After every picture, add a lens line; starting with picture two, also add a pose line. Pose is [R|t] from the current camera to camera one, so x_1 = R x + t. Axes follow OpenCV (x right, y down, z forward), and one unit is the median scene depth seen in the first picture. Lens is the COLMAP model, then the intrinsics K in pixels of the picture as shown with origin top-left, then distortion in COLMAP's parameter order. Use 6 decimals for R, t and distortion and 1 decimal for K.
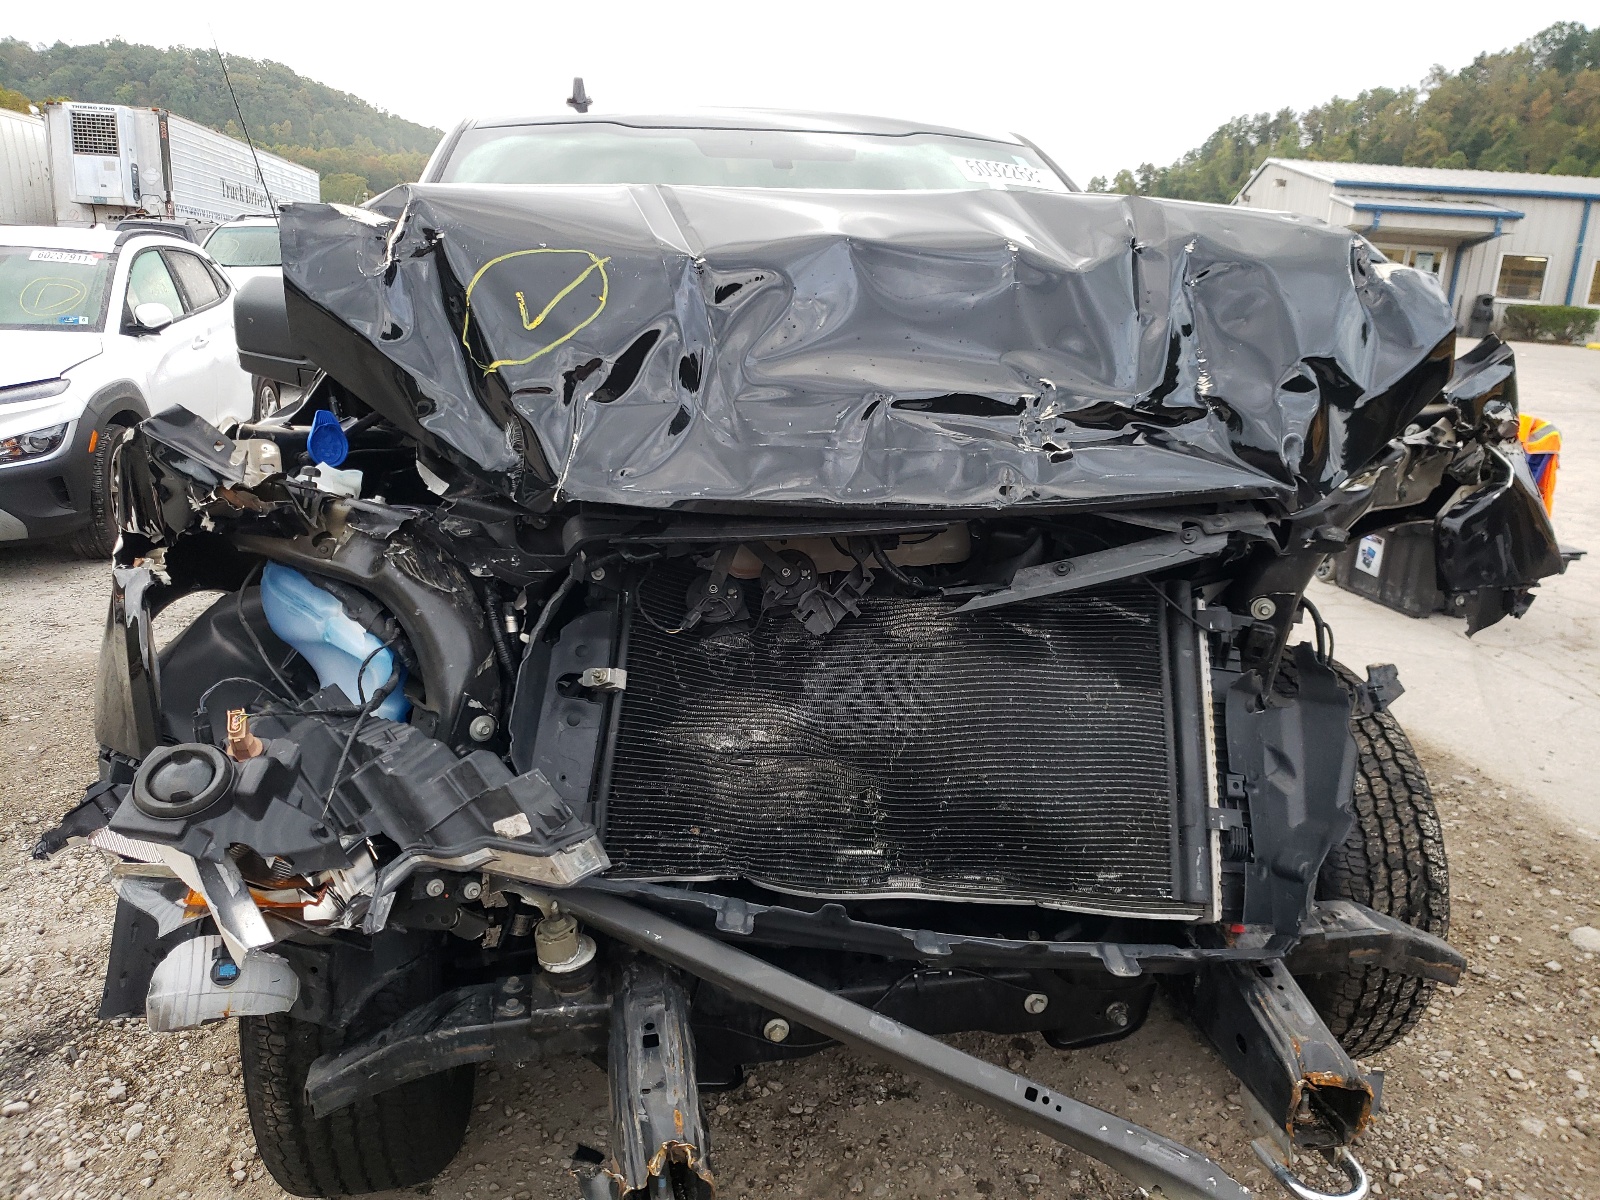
lens RADIAL K [[1194.9, 0, 800.0], [0, 1194.9, 600.0], [0, 0, 1]] dist [0.045302, -0.003086]
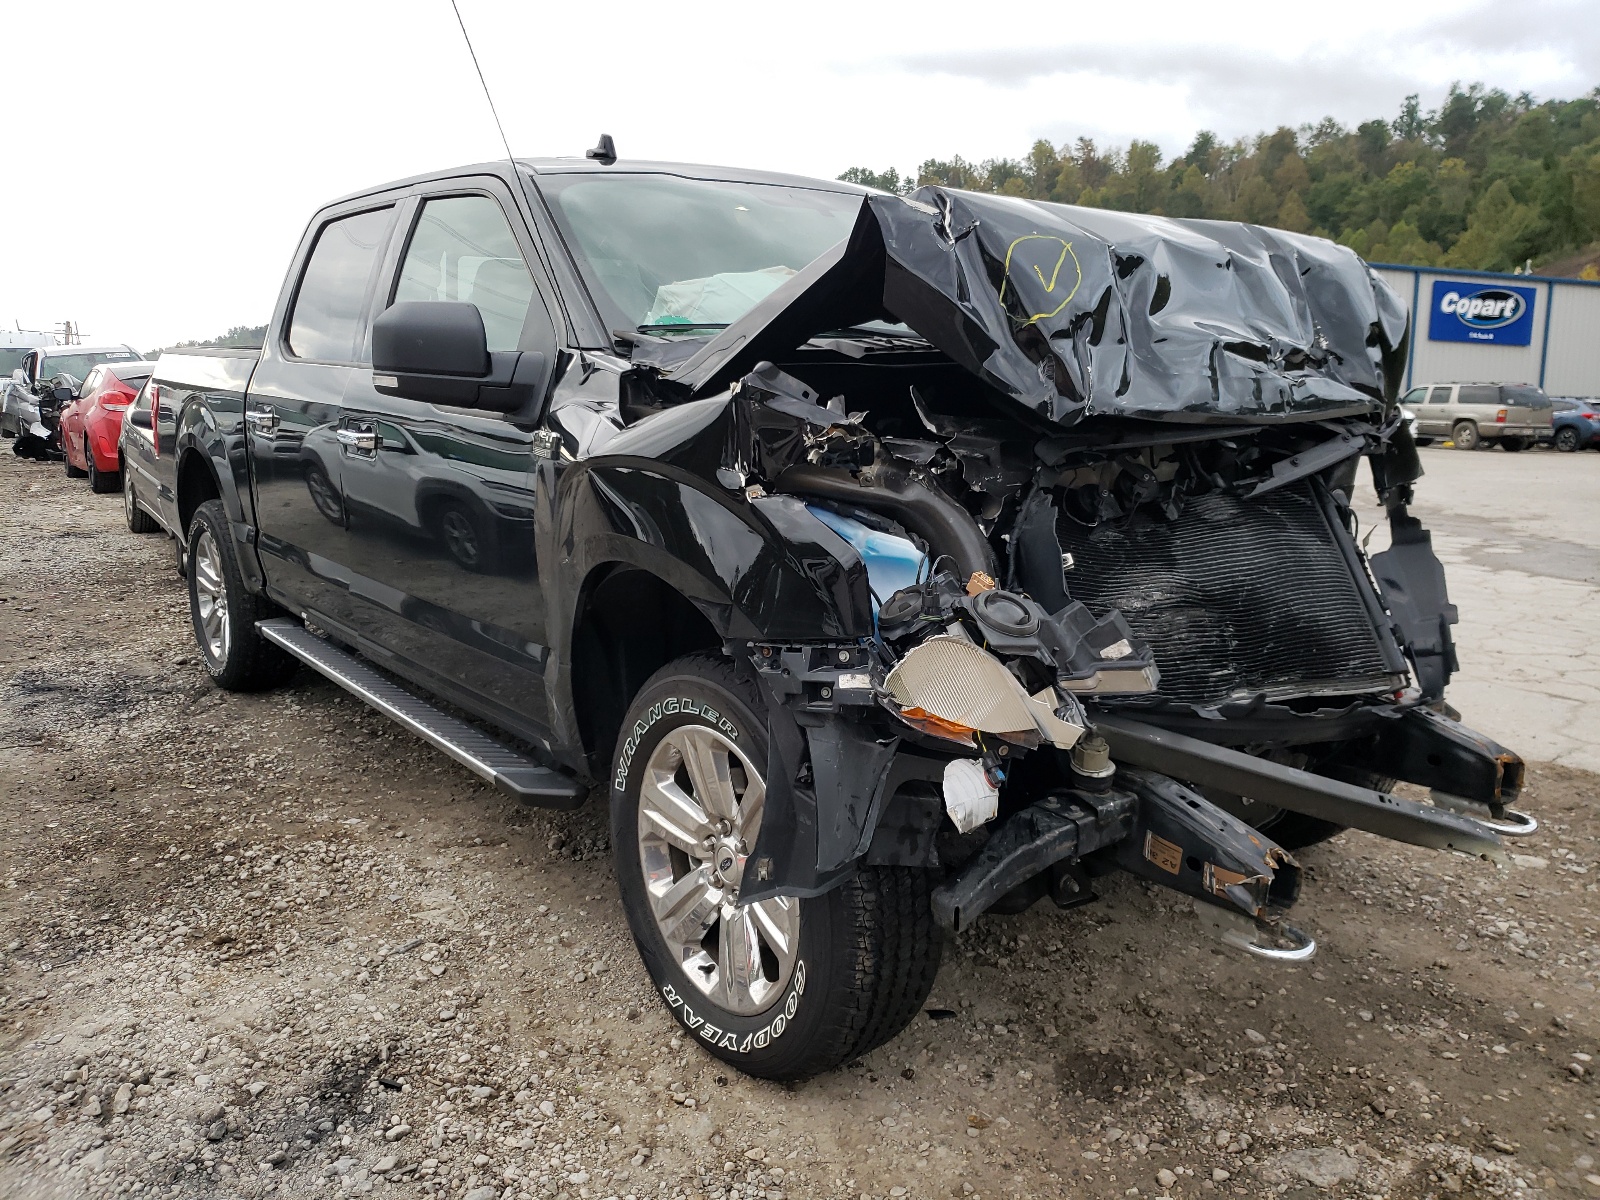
lens RADIAL K [[1234.5, 0, 800.0], [0, 1234.5, 600.0], [0, 0, 1]] dist [-0.001519, -0.000121]
pose [[0.894042, -0.105390, 0.435409, -1.007488], [0.143589, 0.988070, -0.055677, 0.139250], [-0.424347, 0.112298, 0.898509, -0.081080]]
